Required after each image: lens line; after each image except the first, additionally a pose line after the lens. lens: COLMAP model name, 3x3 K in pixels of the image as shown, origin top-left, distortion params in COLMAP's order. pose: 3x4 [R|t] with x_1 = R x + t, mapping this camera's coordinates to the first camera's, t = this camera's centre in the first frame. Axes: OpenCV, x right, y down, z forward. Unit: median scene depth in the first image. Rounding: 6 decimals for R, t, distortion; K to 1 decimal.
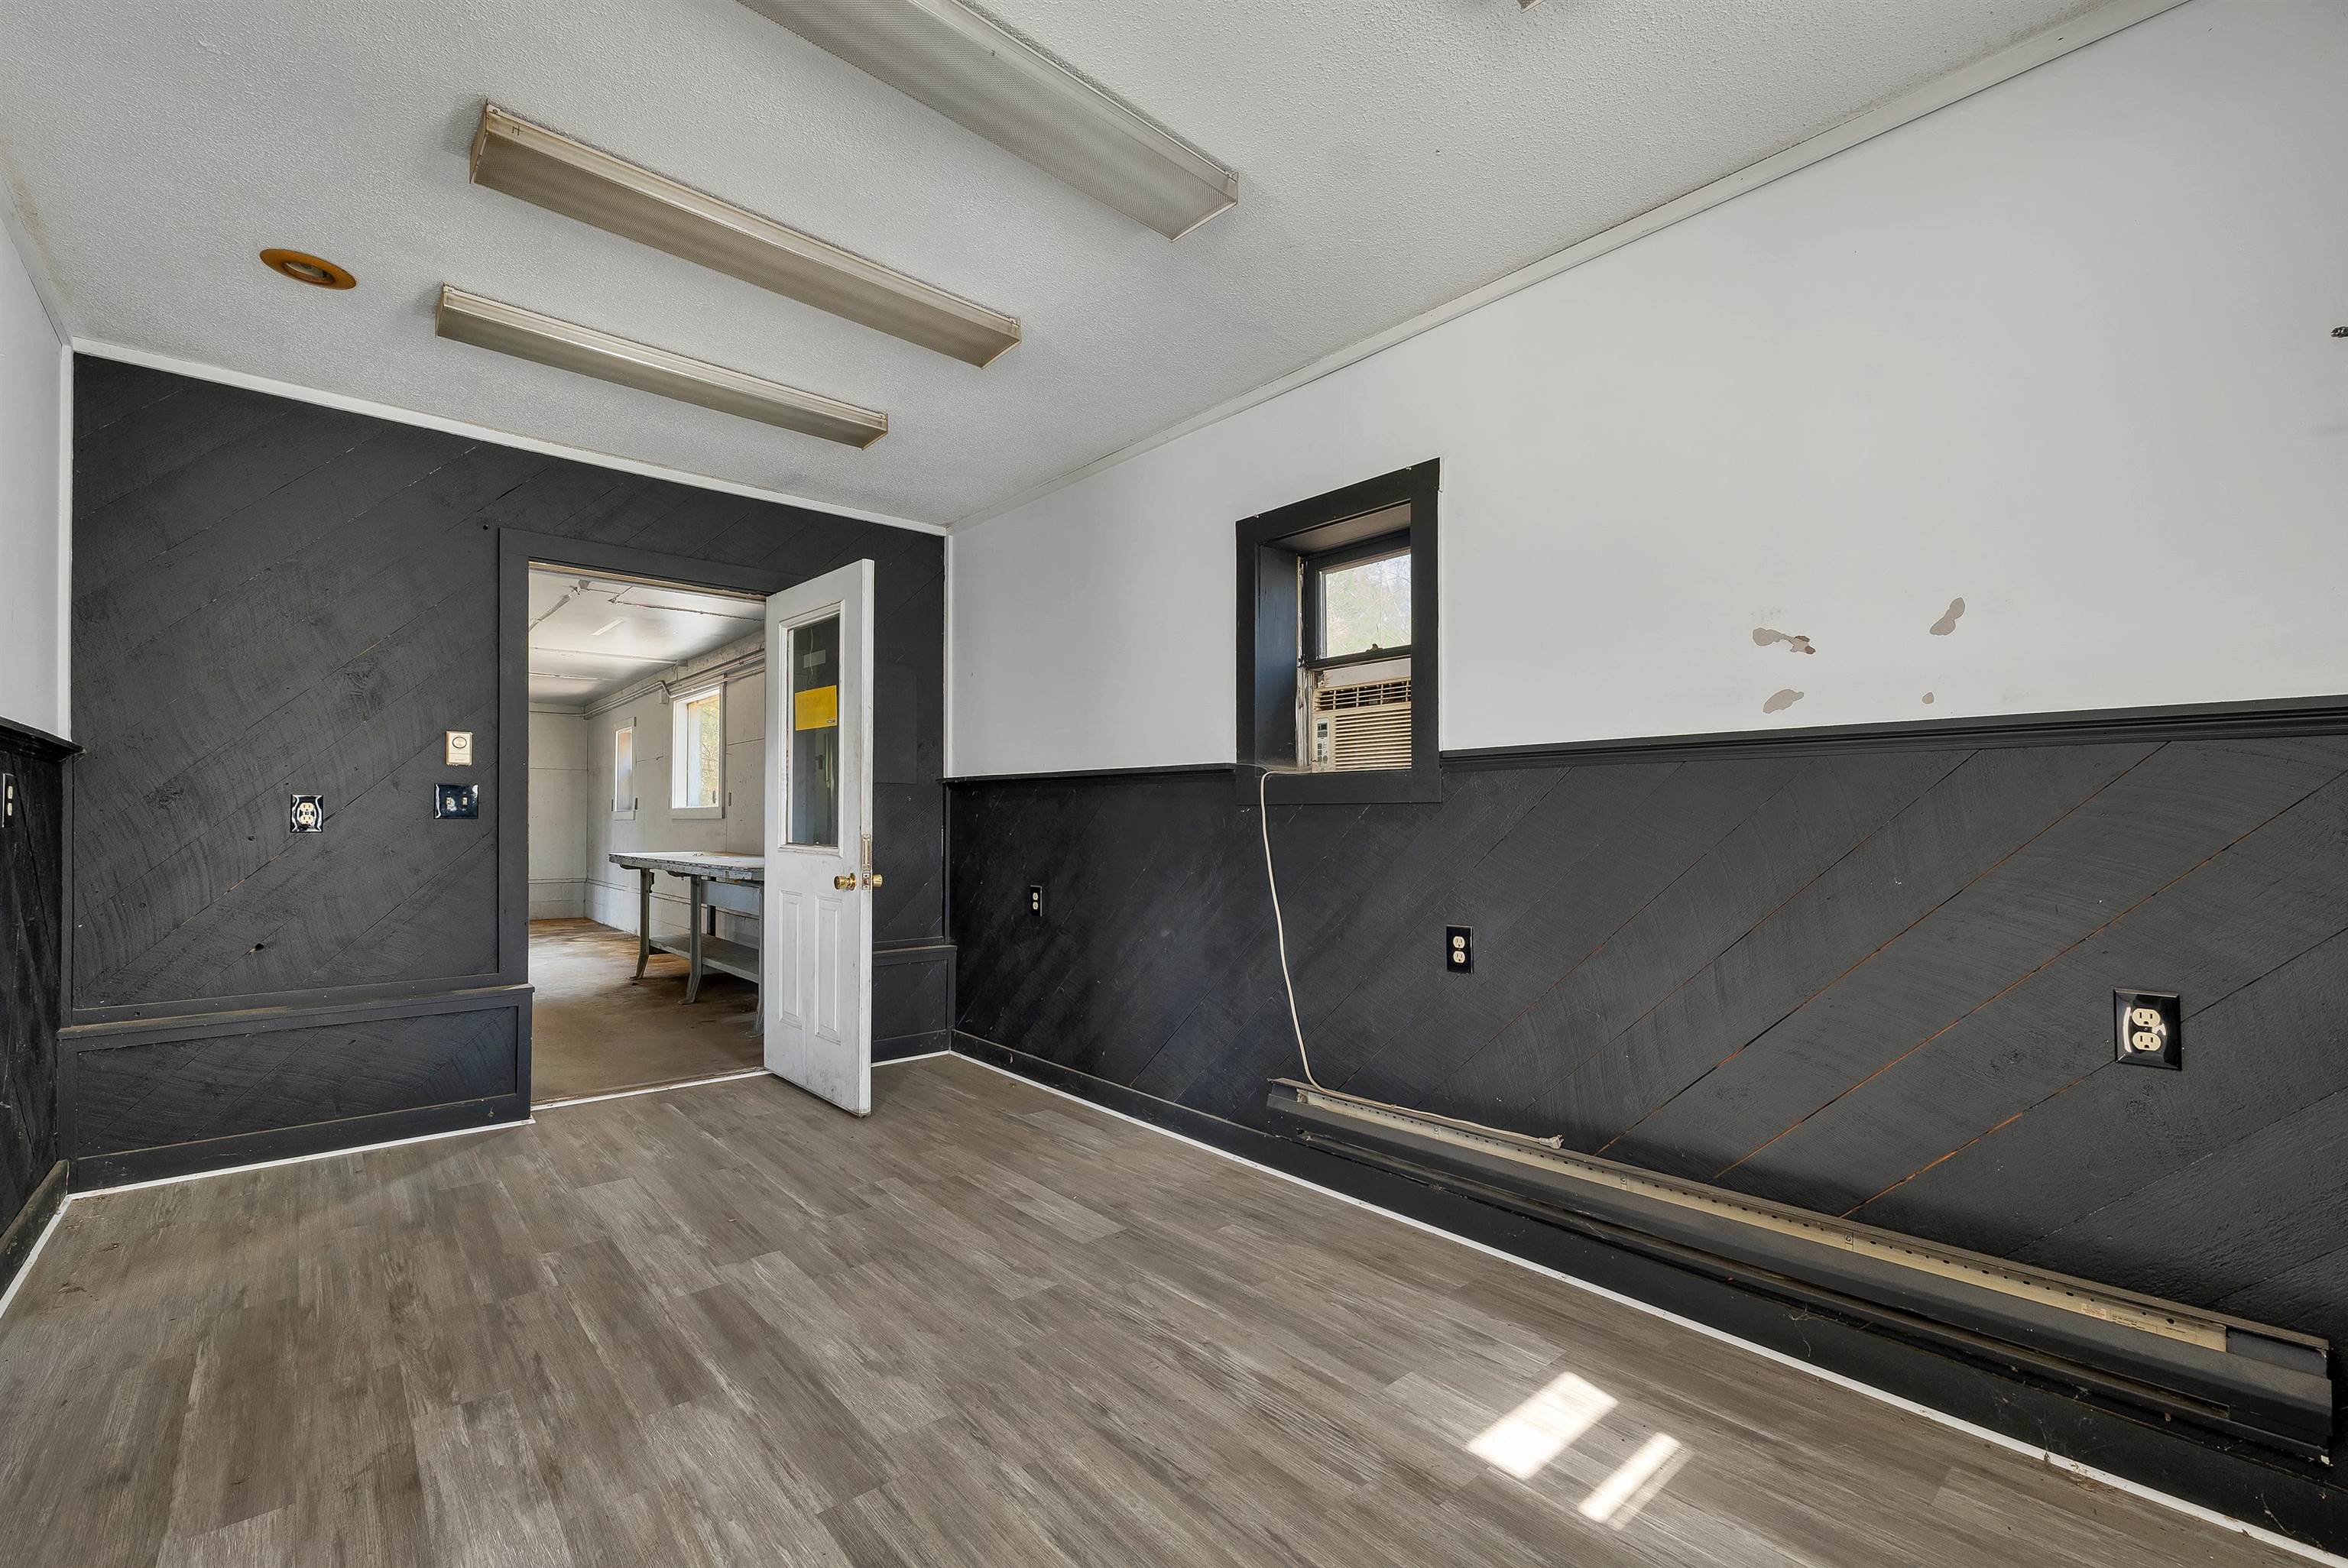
lens RADIAL K [[985.3, 0, 1179.1], [0, 985.3, 798.6], [0, 0, 1]] dist [0.002592, -0.000832]
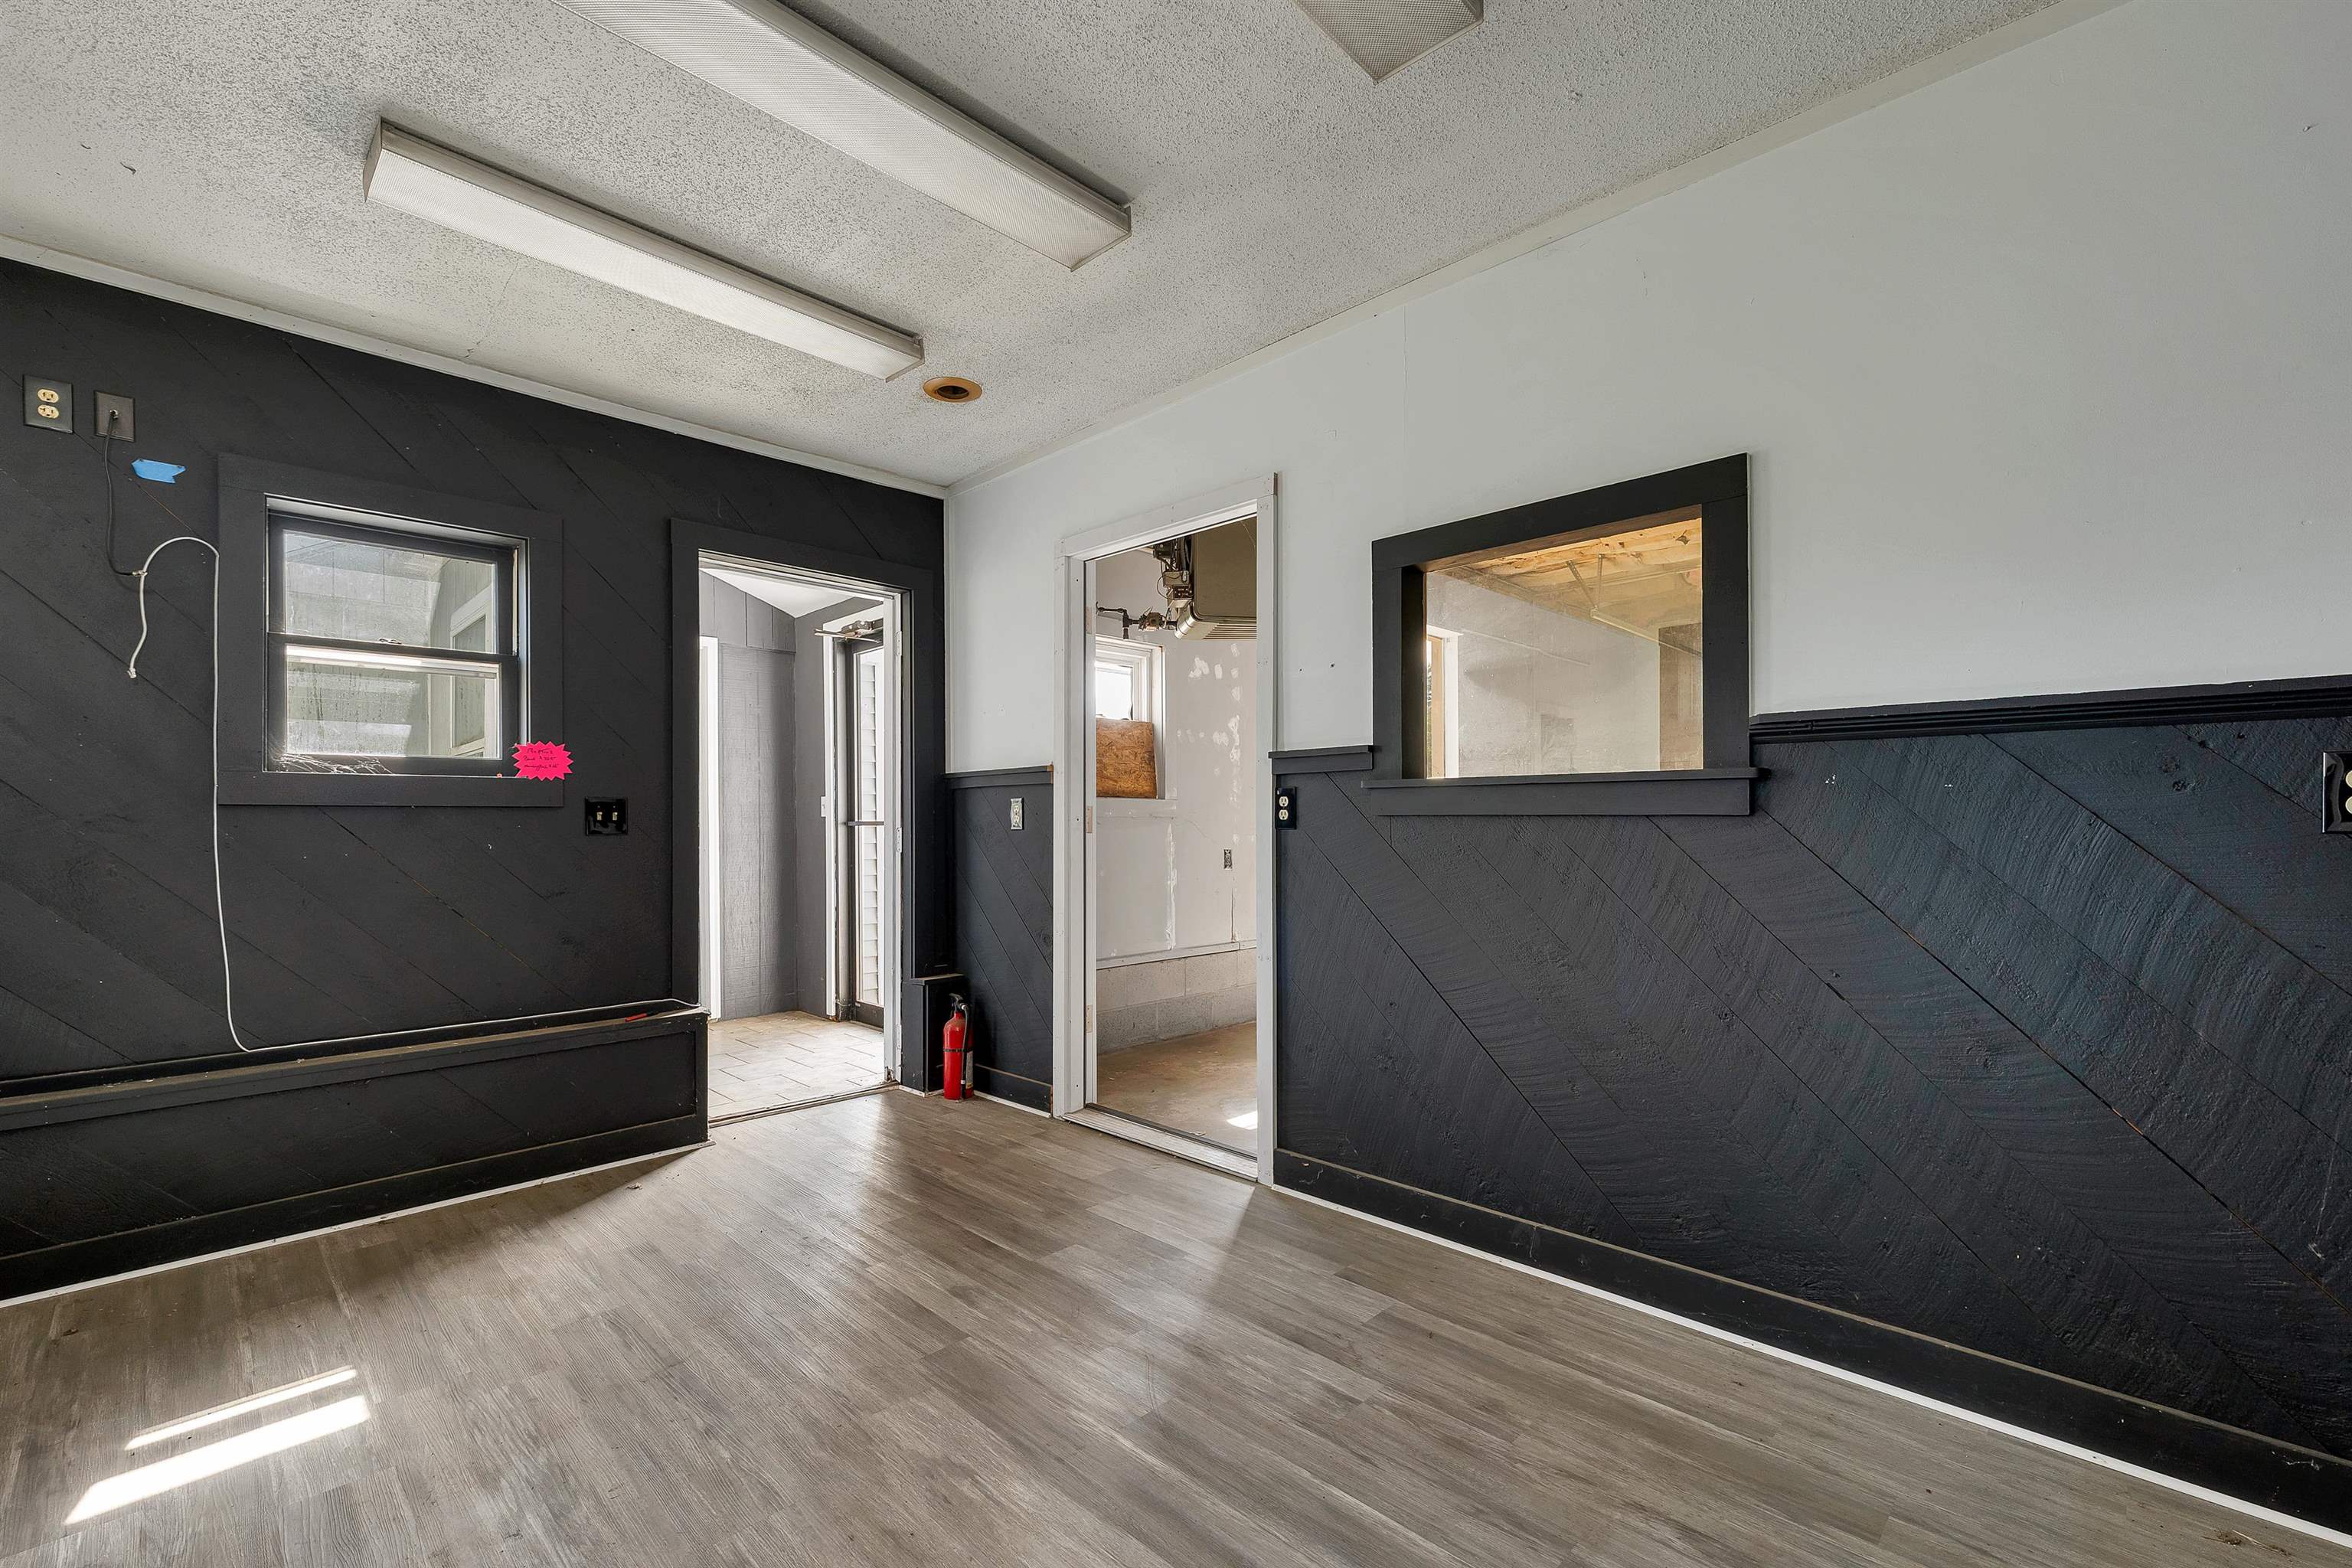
lens RADIAL K [[987.1, 0, 1170.6], [0, 987.1, 806.3], [0, 0, 1]] dist [0.002592, -0.000832]
pose [[-0.998007, -0.000098, -0.063111, -0.464122], [0.001688, 0.999600, -0.028246, 0.034061], [0.063088, -0.028296, -0.997607, 1.992598]]
